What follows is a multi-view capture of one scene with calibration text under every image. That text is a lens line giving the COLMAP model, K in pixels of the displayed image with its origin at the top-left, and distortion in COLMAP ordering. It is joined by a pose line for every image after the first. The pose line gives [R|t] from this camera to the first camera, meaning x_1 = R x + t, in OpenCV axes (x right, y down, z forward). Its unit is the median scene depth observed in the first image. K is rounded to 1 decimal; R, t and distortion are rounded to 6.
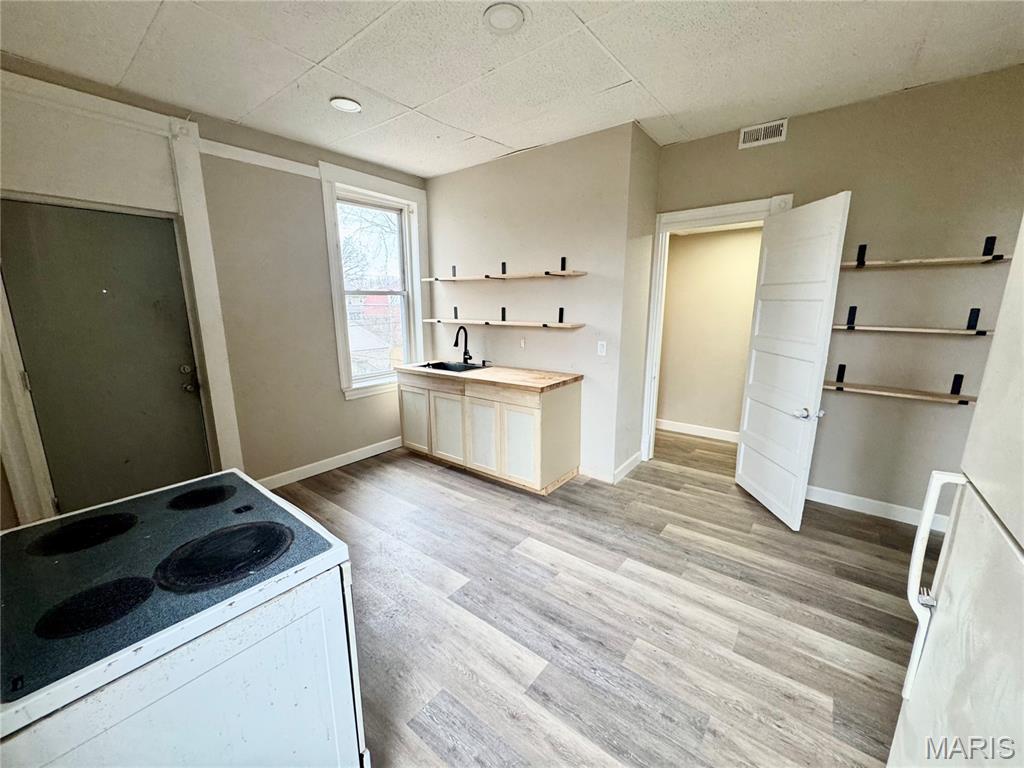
lens RADIAL K [[407.3, 0, 511.3], [0, 407.3, 382.0], [0, 0, 1]] dist [-0.003729, -0.000296]
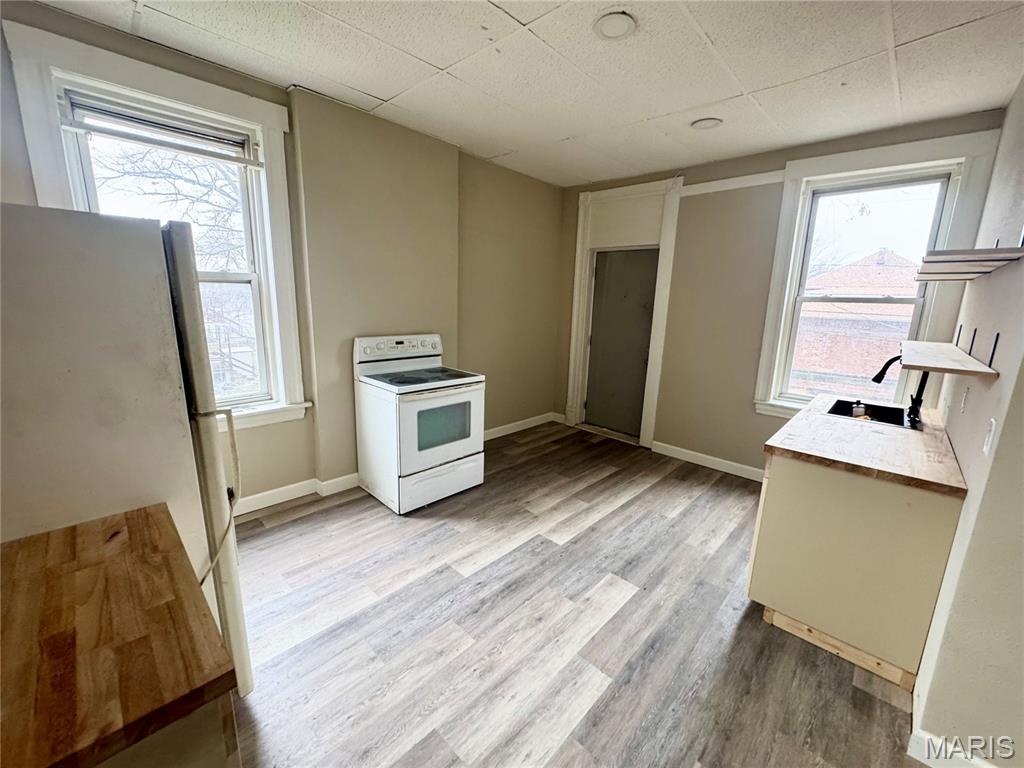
lens RADIAL K [[407.3, 0, 512.0], [0, 407.3, 380.4], [0, 0, 1]] dist [-0.003729, -0.000296]
pose [[-0.090901, 0.196195, -0.976342, 0.806412], [-0.221144, 0.951946, 0.211882, -0.146321], [0.970995, 0.235173, -0.043146, 0.688102]]
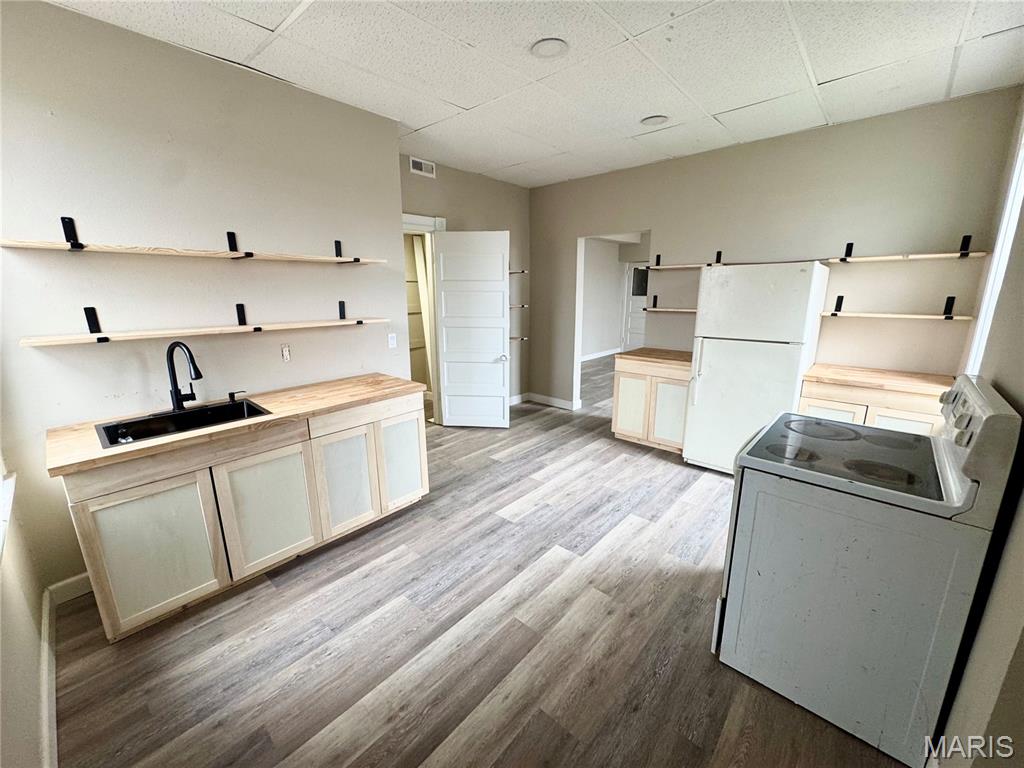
lens RADIAL K [[407.3, 0, 507.8], [0, 407.3, 383.3], [0, 0, 1]] dist [-0.003729, -0.000296]
pose [[0.069726, -0.223448, 0.972219, -0.936776], [0.194329, 0.958962, 0.206464, -0.168000], [-0.978455, 0.174535, 0.110287, 0.794124]]
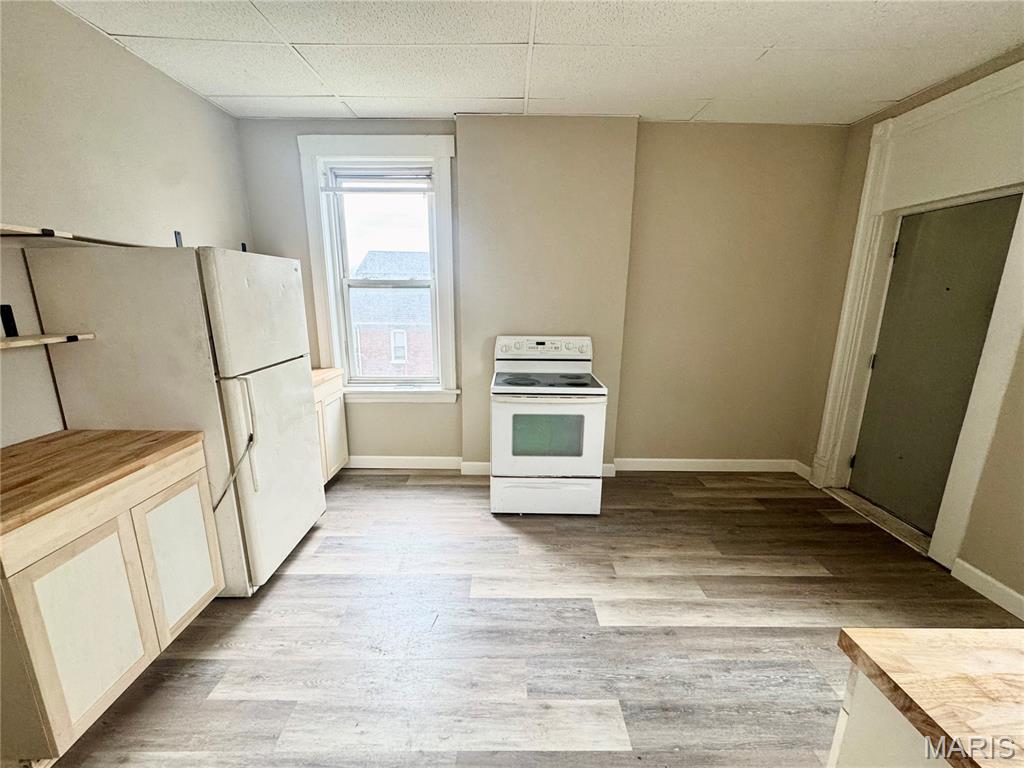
lens RADIAL K [[407.3, 0, 514.4], [0, 407.3, 381.7], [0, 0, 1]] dist [-0.003729, -0.000296]
pose [[-0.776527, 0.127650, -0.617018, 0.427241], [-0.126987, 0.927463, 0.351690, -0.227441], [0.617155, 0.351450, -0.703991, 1.118415]]
